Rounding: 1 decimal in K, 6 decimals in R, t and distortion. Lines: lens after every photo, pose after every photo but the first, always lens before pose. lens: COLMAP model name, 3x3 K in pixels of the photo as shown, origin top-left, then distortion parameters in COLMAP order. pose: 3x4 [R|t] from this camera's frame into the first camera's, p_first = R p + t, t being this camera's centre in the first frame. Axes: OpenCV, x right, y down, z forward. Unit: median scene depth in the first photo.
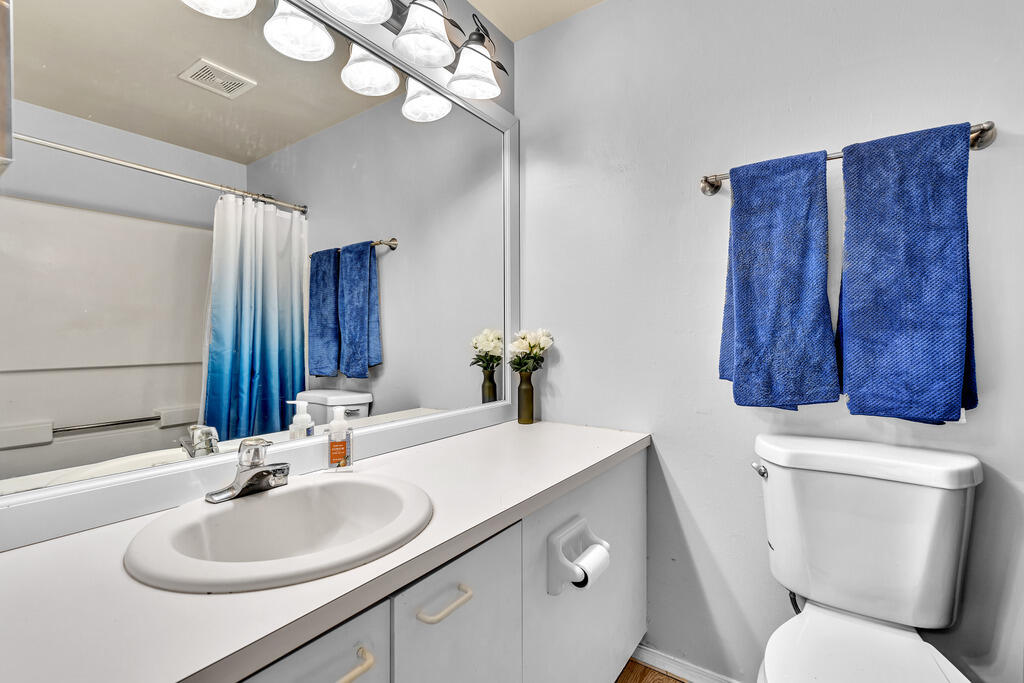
lens RADIAL K [[457.7, 0, 514.2], [0, 457.7, 340.3], [0, 0, 1]] dist [-0.004447, 0.000863]
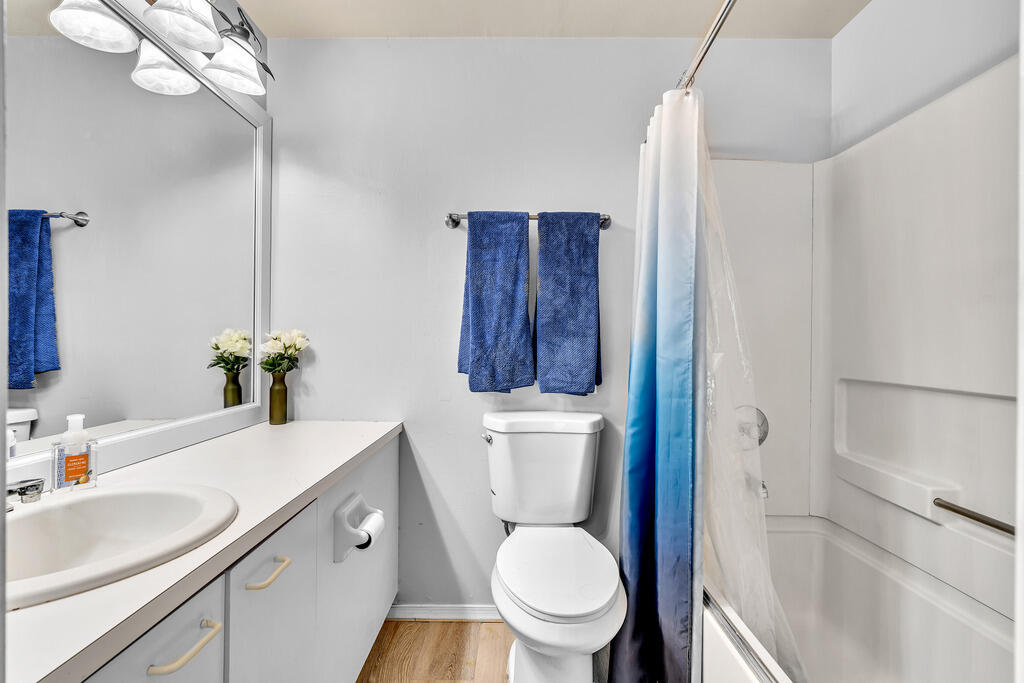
lens RADIAL K [[457.7, 0, 514.2], [0, 457.7, 340.3], [0, 0, 1]] dist [-0.004447, 0.000863]
pose [[0.818366, 0.012436, 0.574563, -0.176060], [-0.008777, 0.999920, -0.009141, 0.004284], [-0.574630, 0.002437, 0.818409, -0.155771]]
